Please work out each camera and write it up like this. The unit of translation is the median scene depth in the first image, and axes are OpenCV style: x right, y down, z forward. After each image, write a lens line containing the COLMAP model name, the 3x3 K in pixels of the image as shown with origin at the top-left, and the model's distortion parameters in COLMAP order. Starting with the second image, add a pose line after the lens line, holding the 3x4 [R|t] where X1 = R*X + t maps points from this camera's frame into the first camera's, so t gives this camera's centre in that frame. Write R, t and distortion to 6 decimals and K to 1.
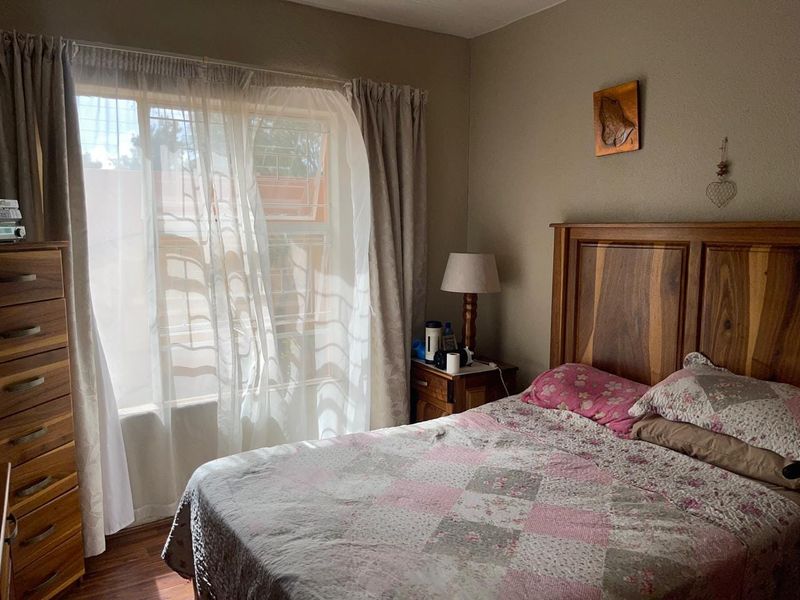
lens RADIAL K [[616.7, 0, 398.9], [0, 616.7, 299.6], [0, 0, 1]] dist [0.103366, 0.003520]
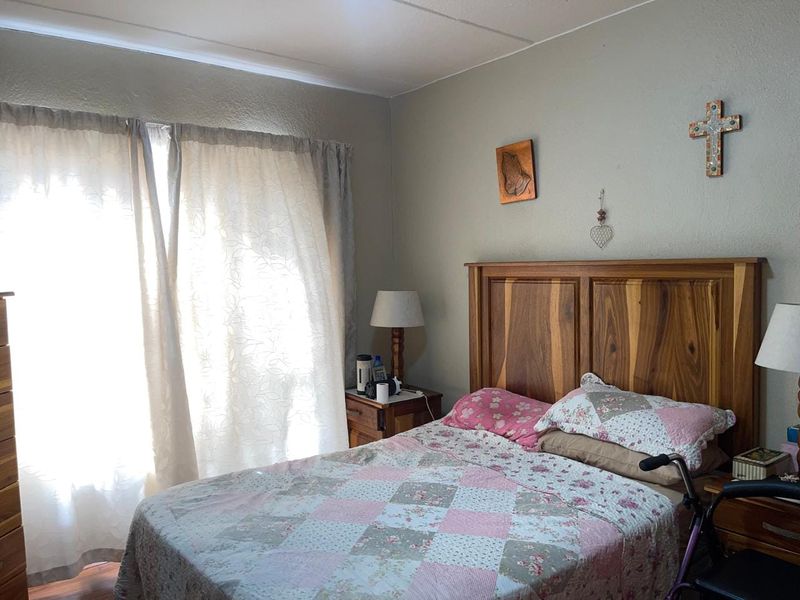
lens RADIAL K [[616.7, 0, 396.7], [0, 616.7, 292.6], [0, 0, 1]] dist [0.103366, 0.003520]
pose [[0.994858, -0.029111, 0.097005, 0.015464], [0.035646, 0.997161, -0.066321, 0.000410], [-0.094799, 0.069438, 0.993072, -0.111808]]
